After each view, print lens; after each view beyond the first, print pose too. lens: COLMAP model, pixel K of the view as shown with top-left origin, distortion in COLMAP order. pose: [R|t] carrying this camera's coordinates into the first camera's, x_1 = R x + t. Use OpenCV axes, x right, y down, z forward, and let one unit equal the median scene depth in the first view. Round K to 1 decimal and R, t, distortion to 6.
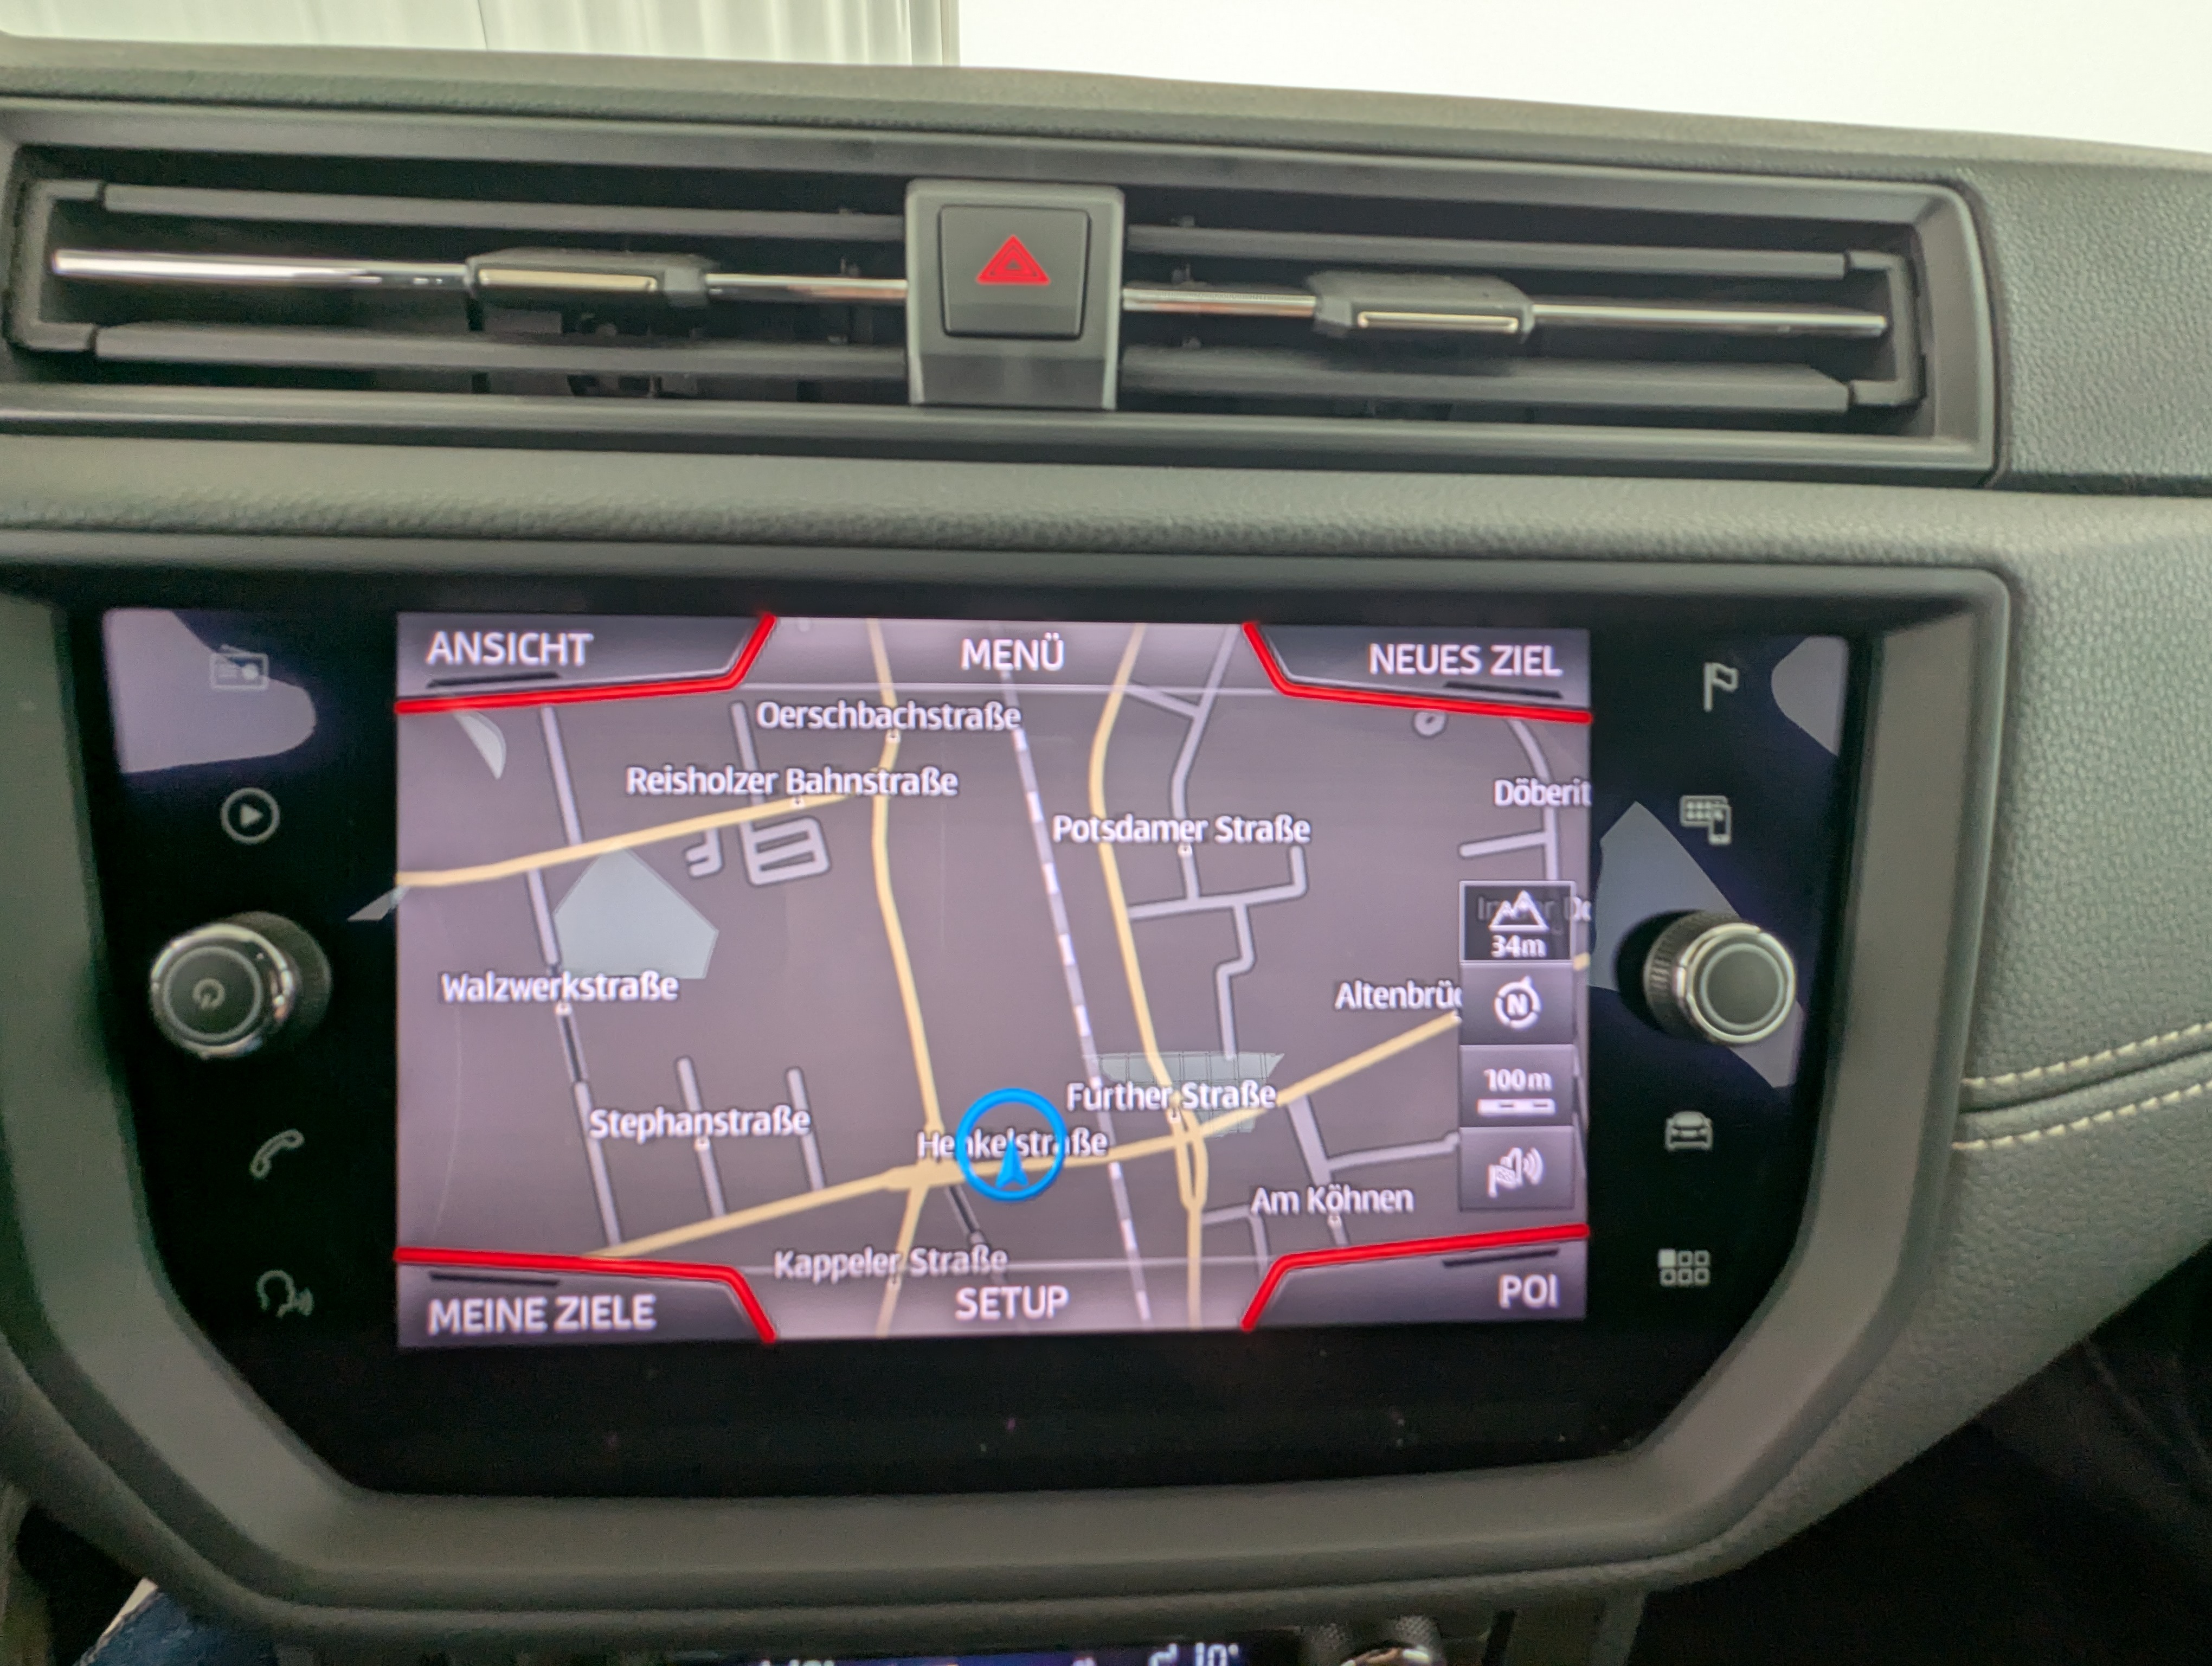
lens RADIAL K [[1060.3, 0, 1098.7], [0, 1060.3, 853.7], [0, 0, 1]] dist [0.000758, 0.002126]
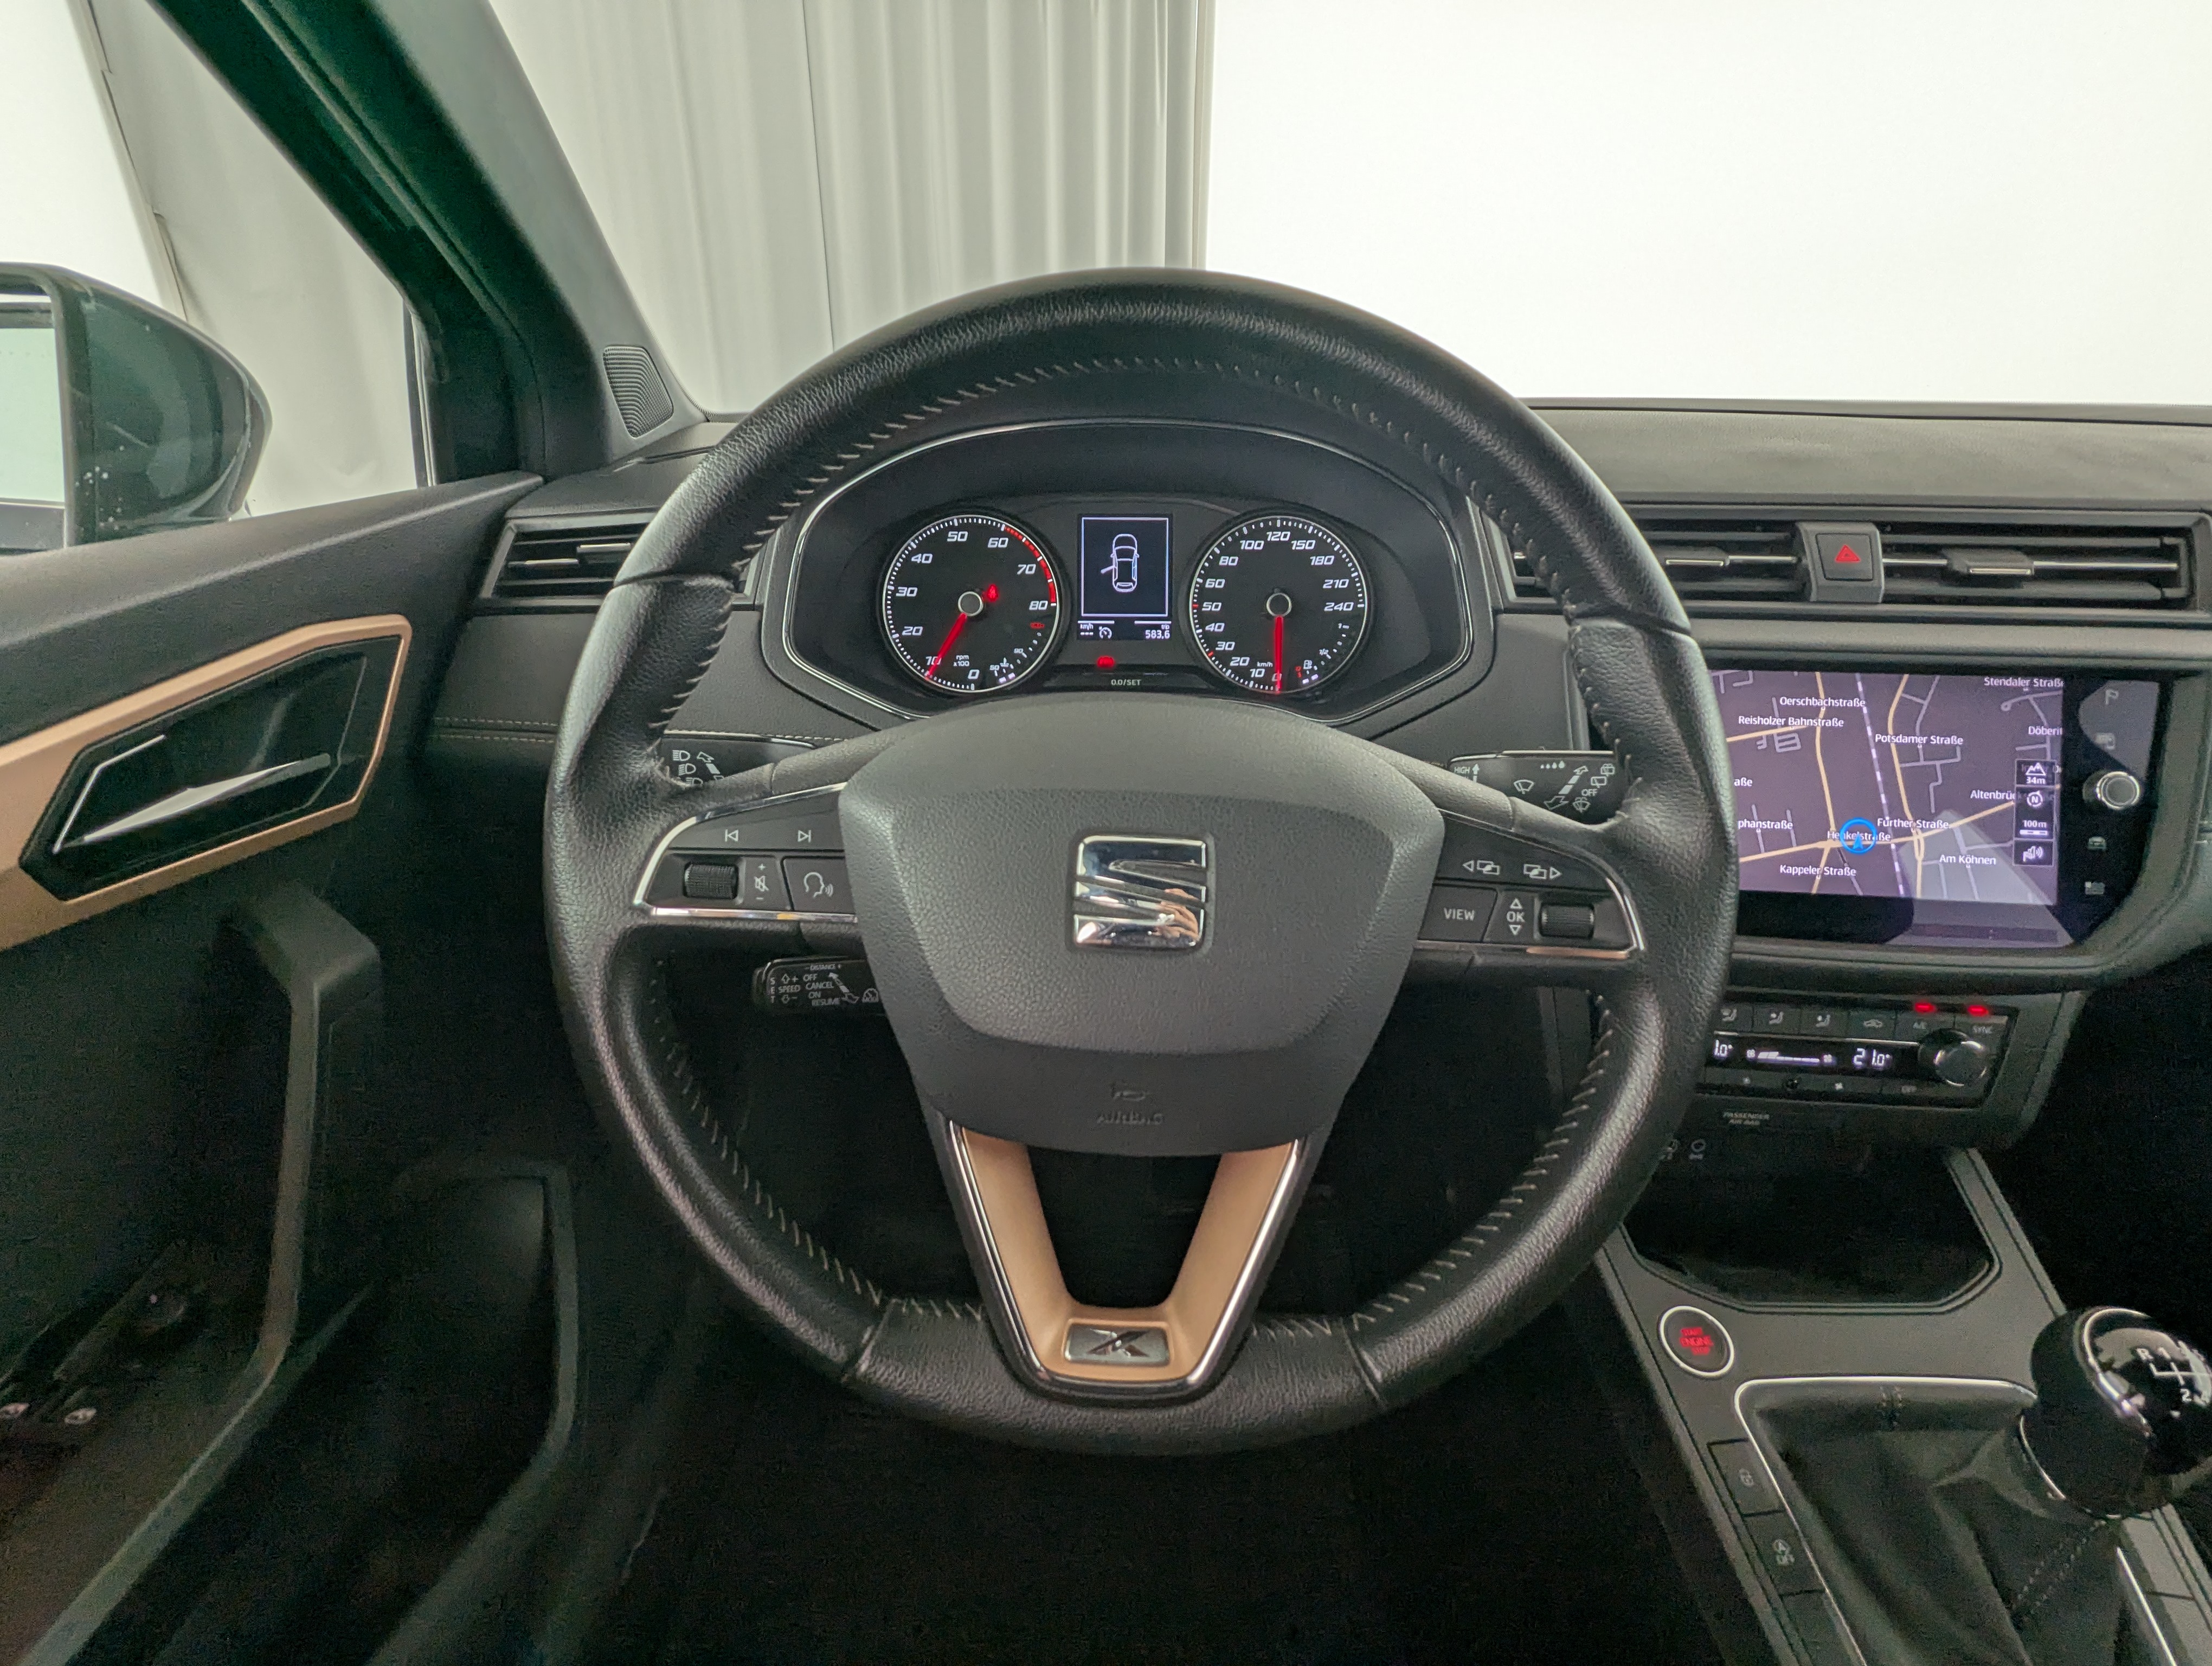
lens RADIAL K [[1060.3, 0, 1112.8], [0, 1060.3, 845.9], [0, 0, 1]] dist [0.000758, 0.002126]
pose [[0.987248, 0.038962, -0.154350, -1.779676], [-0.043854, 0.998634, -0.028411, 0.485440], [0.153032, 0.034817, 0.987608, -2.465297]]
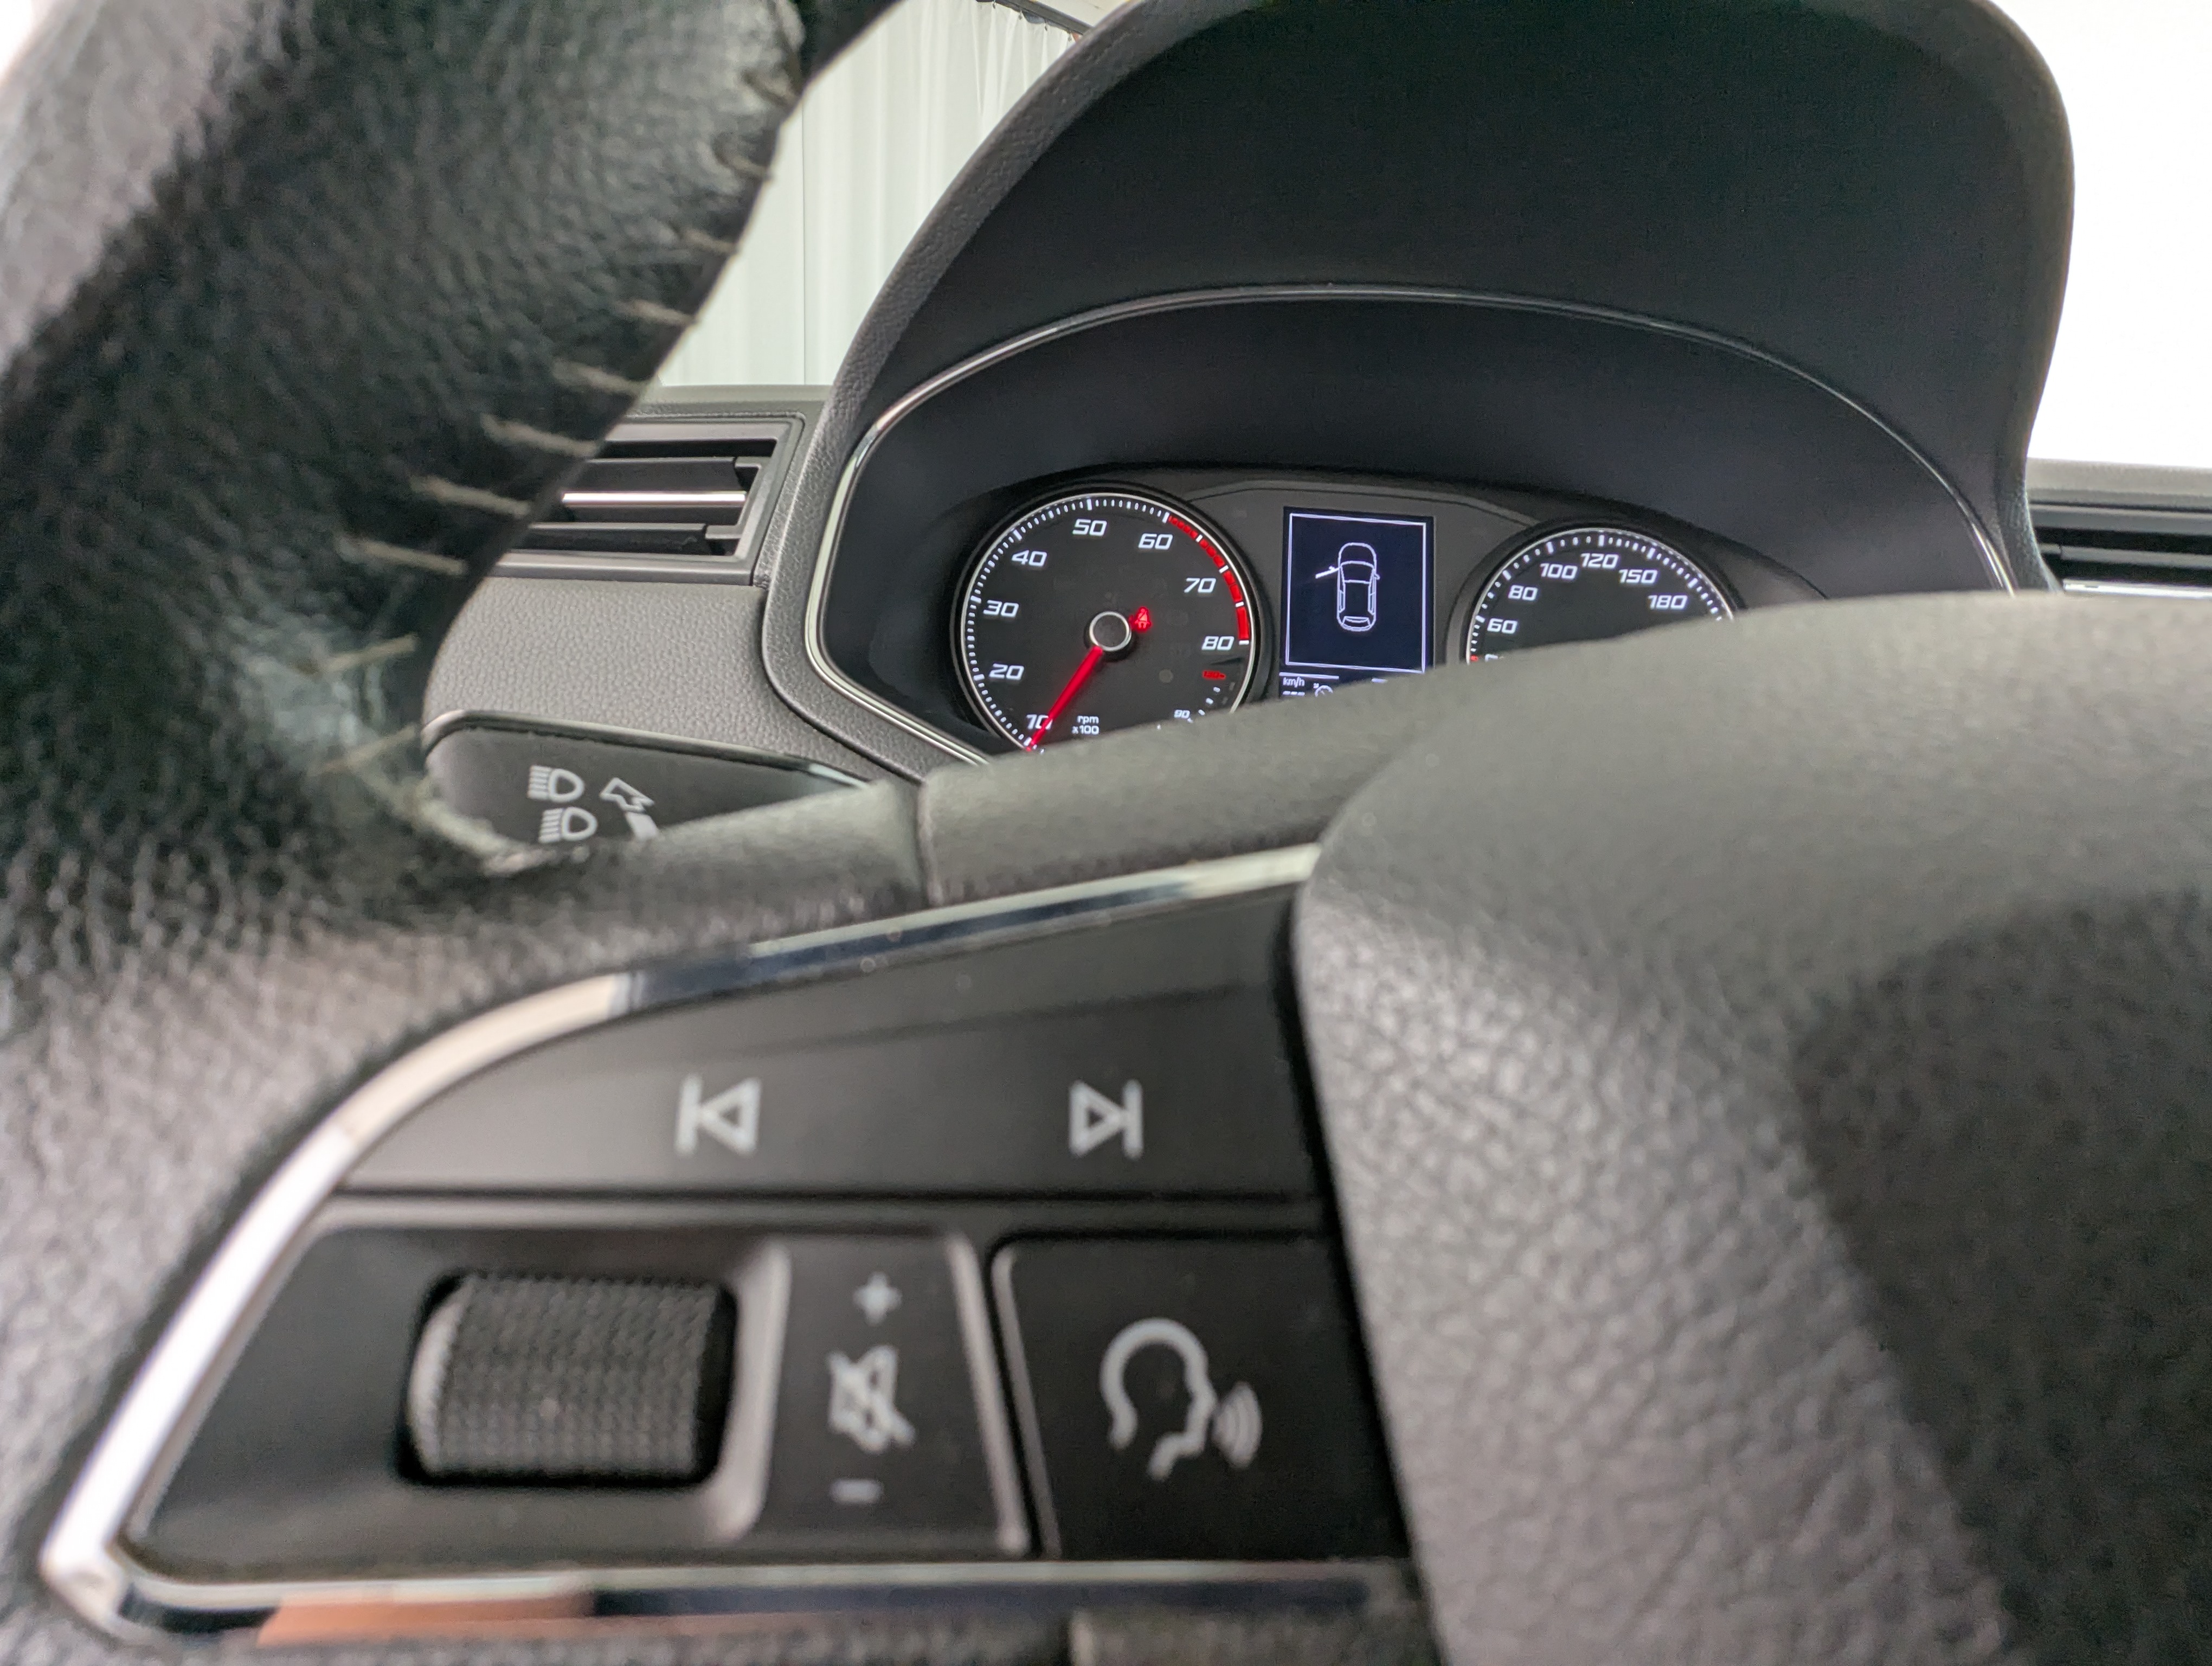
lens RADIAL K [[1060.3, 0, 1110.5], [0, 1060.3, 829.6], [0, 0, 1]] dist [0.000758, 0.002126]
pose [[0.993114, 0.060665, -0.100221, -2.644102], [-0.080225, 0.975589, -0.204425, 0.411640], [0.085373, 0.211058, 0.973738, -0.950045]]
